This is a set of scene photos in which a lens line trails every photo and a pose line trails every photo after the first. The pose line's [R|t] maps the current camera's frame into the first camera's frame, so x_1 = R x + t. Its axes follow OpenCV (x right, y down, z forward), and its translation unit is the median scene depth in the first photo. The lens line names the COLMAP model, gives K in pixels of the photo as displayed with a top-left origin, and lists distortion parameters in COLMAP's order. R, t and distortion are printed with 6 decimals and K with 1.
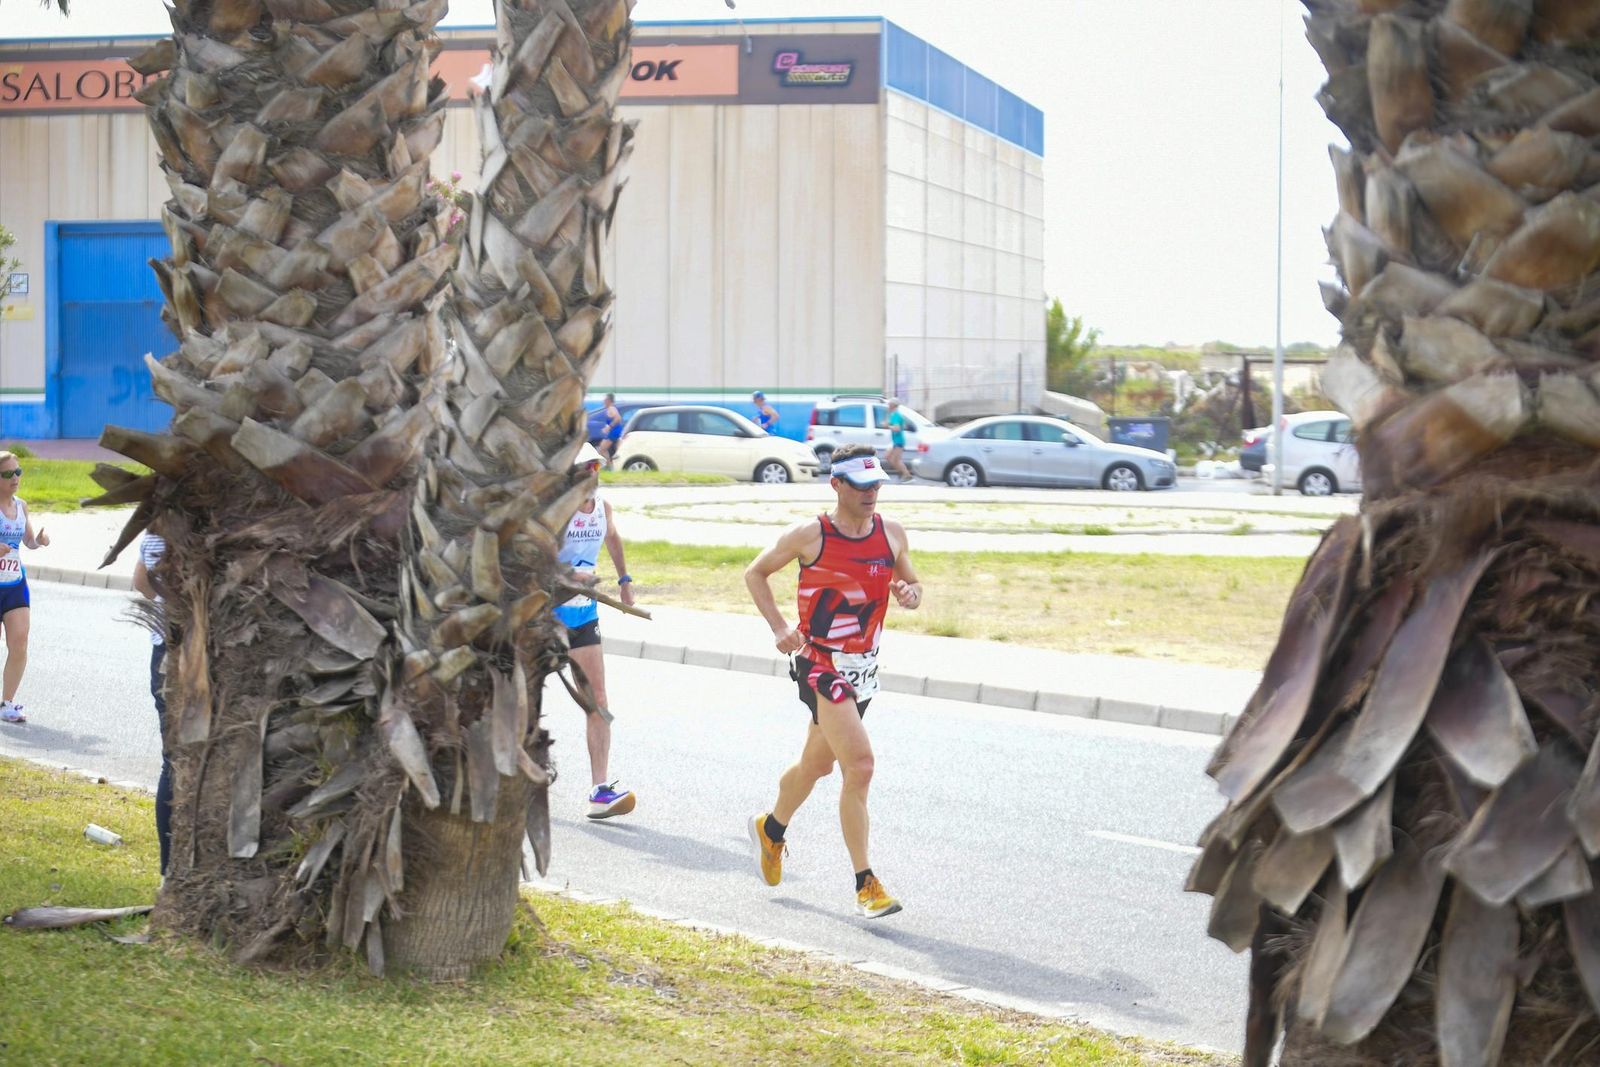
lens RADIAL K [[2524.9, 0, 795.4], [0, 2524.9, 531.2], [0, 0, 1]] dist [-0.101032, 0.000000]
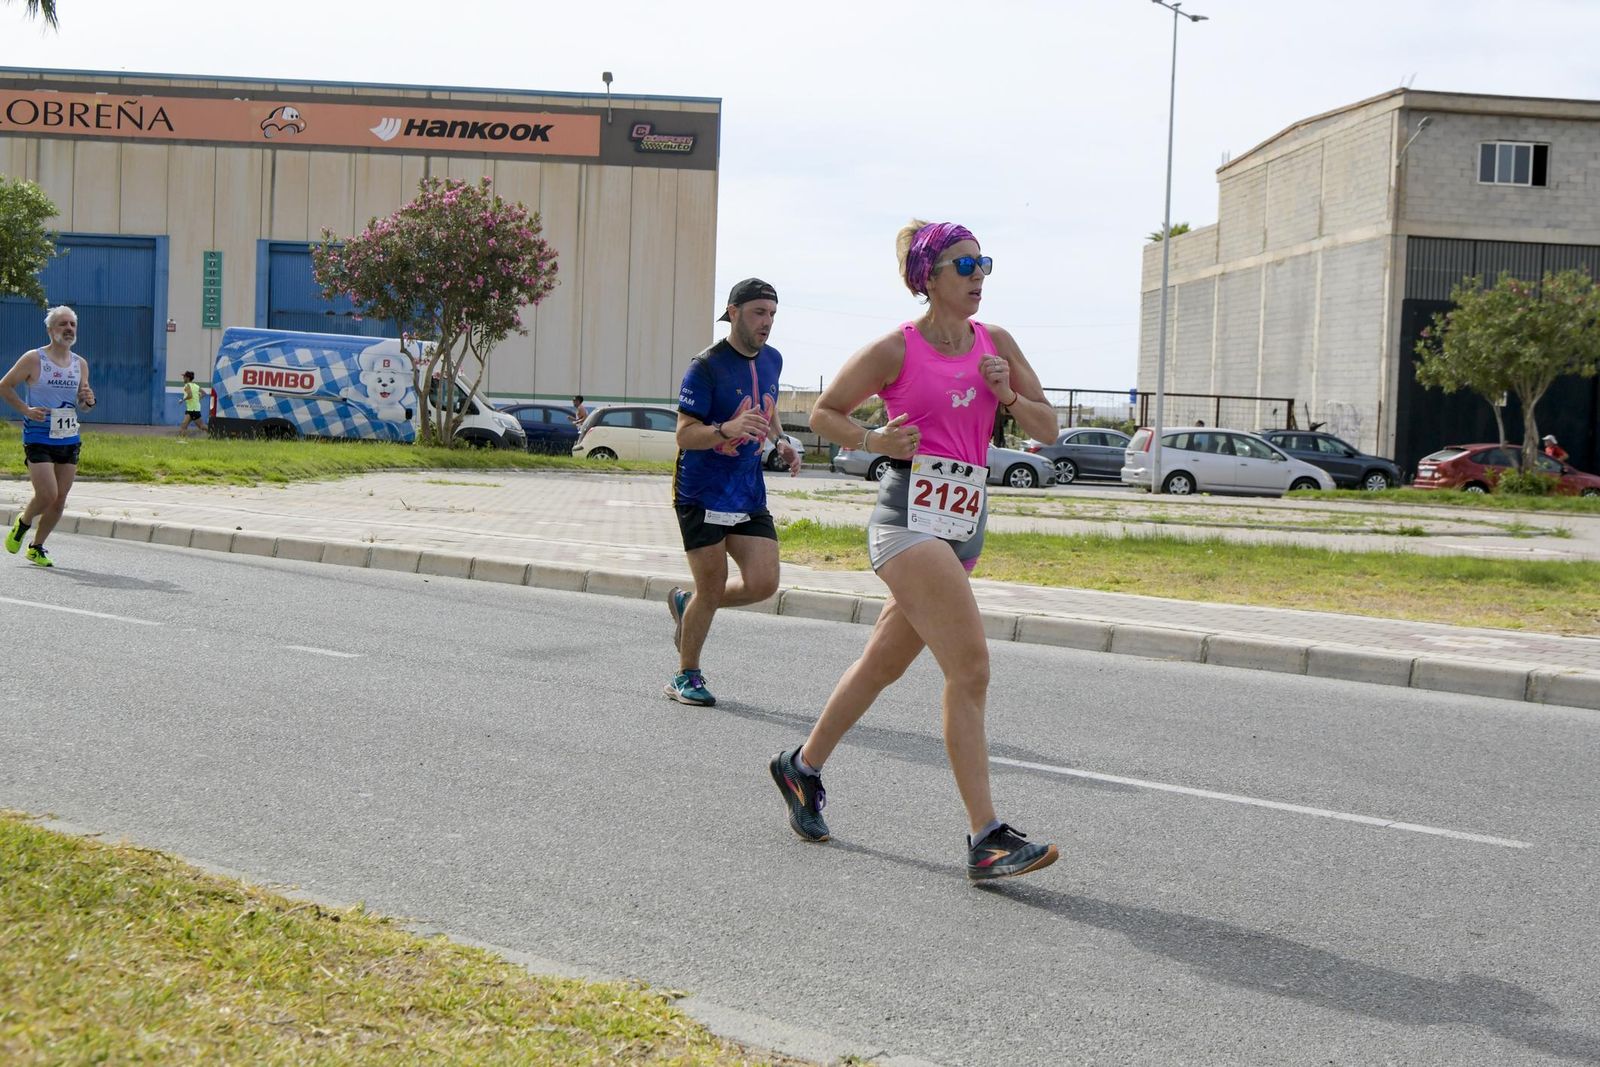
lens RADIAL K [[1985.3, 0, 802.8], [0, 1985.3, 486.0], [0, 0, 1]] dist [-0.006869, 0.000000]
pose [[0.968442, 0.016752, 0.248676, -0.286811], [-0.014862, 0.999845, -0.009474, -0.006413], [-0.248796, 0.005480, 0.968540, 0.055720]]
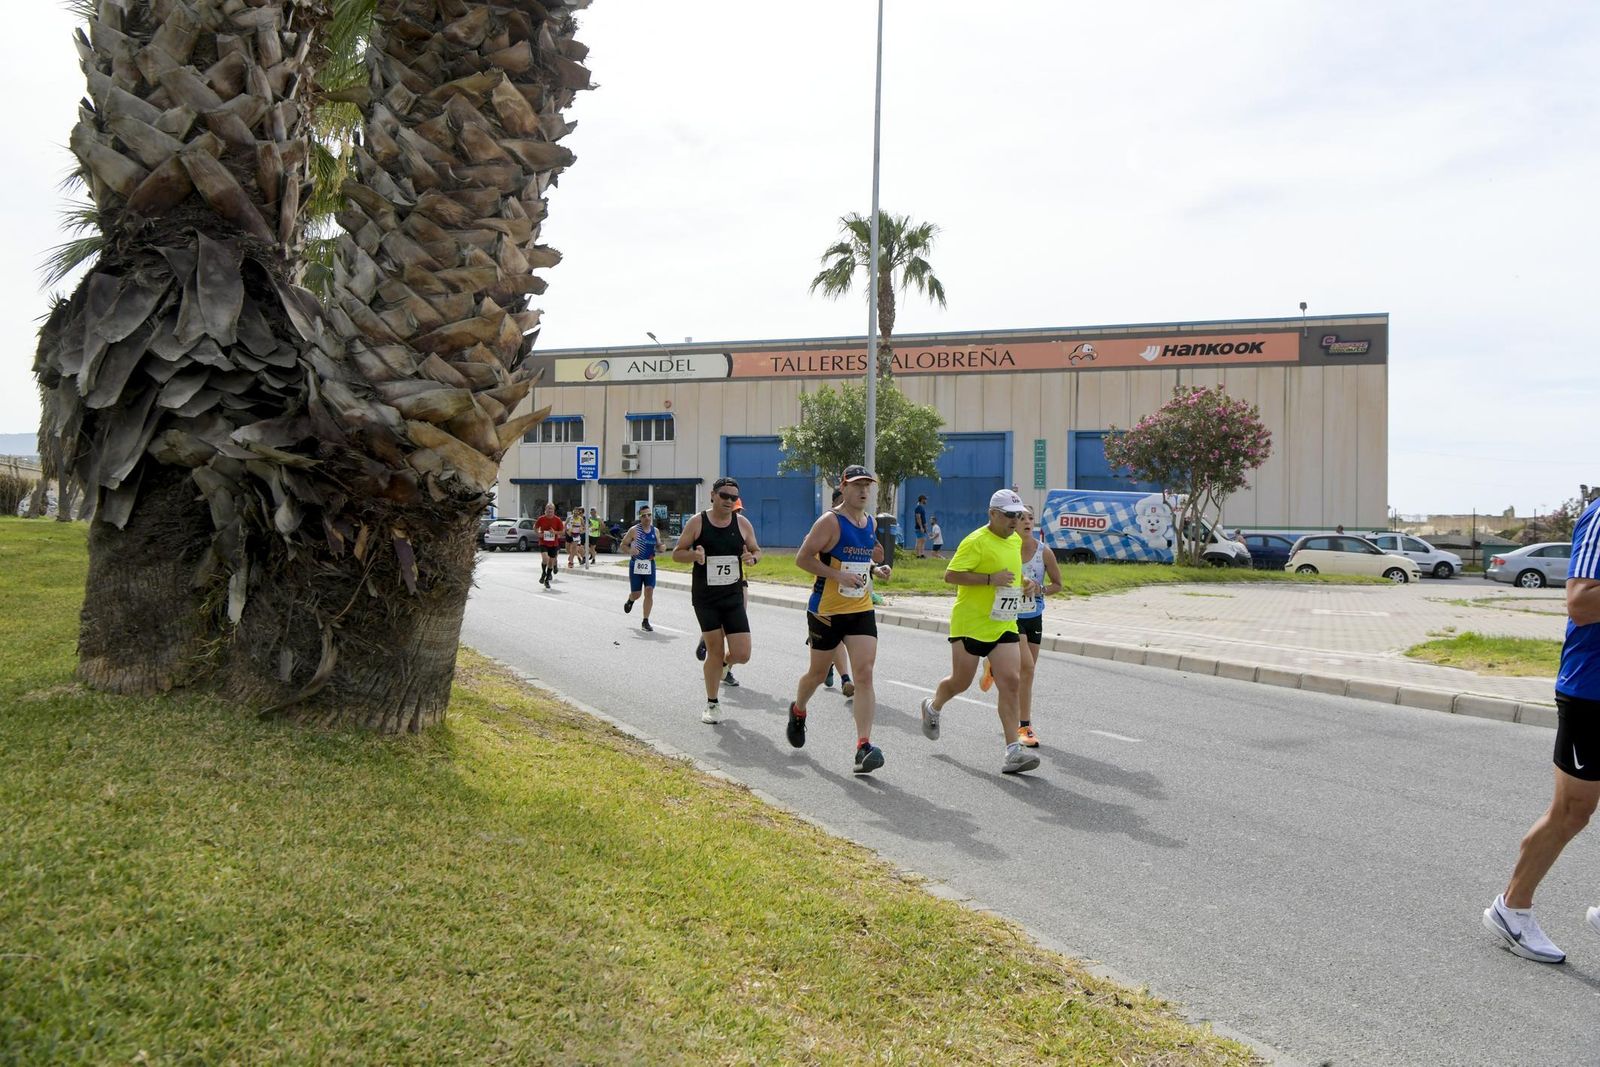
lens RADIAL K [[1314.8, 0, 833.1], [0, 1314.8, 504.0], [0, 0, 1]] dist [-0.020420, 0.004809]
pose [[0.980912, 0.000651, -0.194451, -0.286856], [-0.013781, 0.997713, -0.066180, -0.010128], [0.193963, 0.067597, 0.978677, 0.058970]]
